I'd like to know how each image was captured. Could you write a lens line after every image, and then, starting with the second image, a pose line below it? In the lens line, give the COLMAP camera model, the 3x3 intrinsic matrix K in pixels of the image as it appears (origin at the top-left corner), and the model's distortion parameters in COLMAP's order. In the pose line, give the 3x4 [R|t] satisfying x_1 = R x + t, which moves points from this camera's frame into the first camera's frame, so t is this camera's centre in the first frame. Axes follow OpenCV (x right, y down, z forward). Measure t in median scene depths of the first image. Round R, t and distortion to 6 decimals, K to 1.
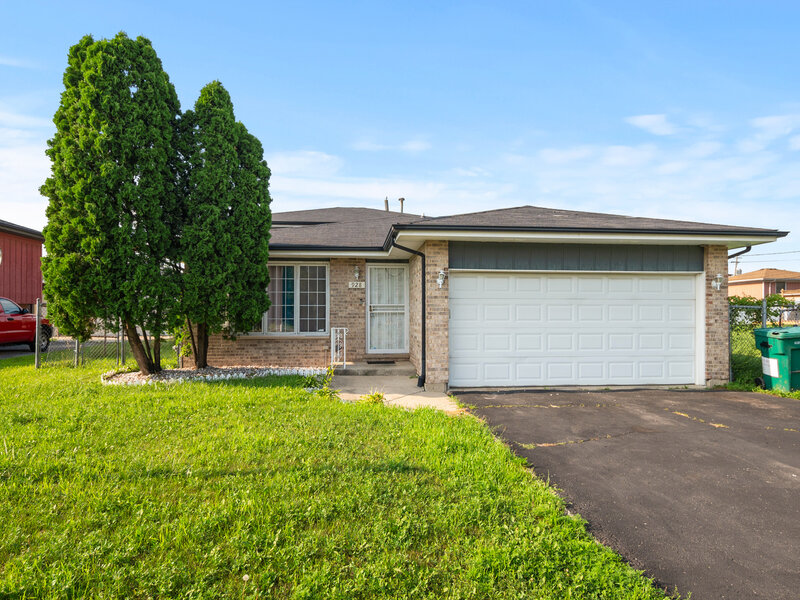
lens RADIAL K [[446.6, 0, 428.6], [0, 446.6, 317.4], [0, 0, 1]] dist [-0.006698, -0.000336]
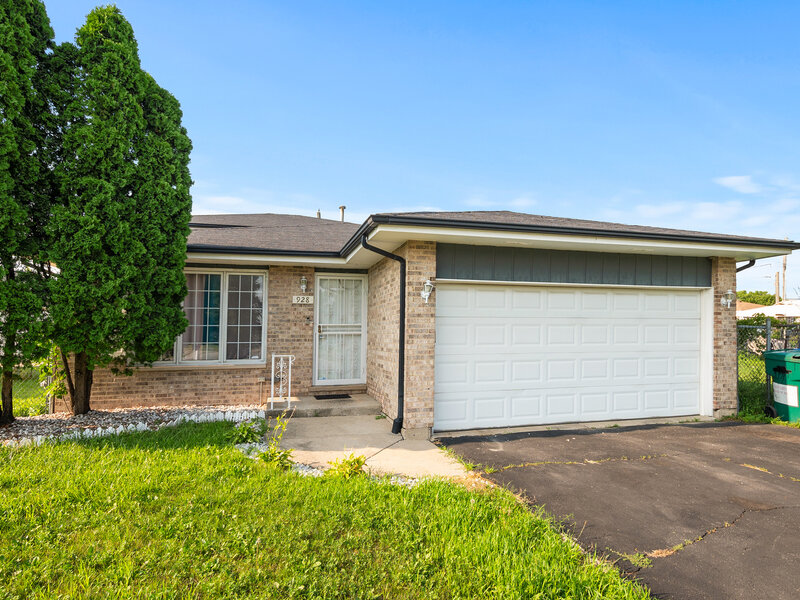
lens RADIAL K [[412.0, 0, 402.5], [0, 412.0, 311.9], [0, 0, 1]] dist [0.002418, 0.000316]
pose [[0.988899, 0.003982, 0.148533, -0.110062], [0.004084, 0.998535, -0.053963, -0.012331], [-0.148530, 0.053971, 0.987434, 0.289649]]
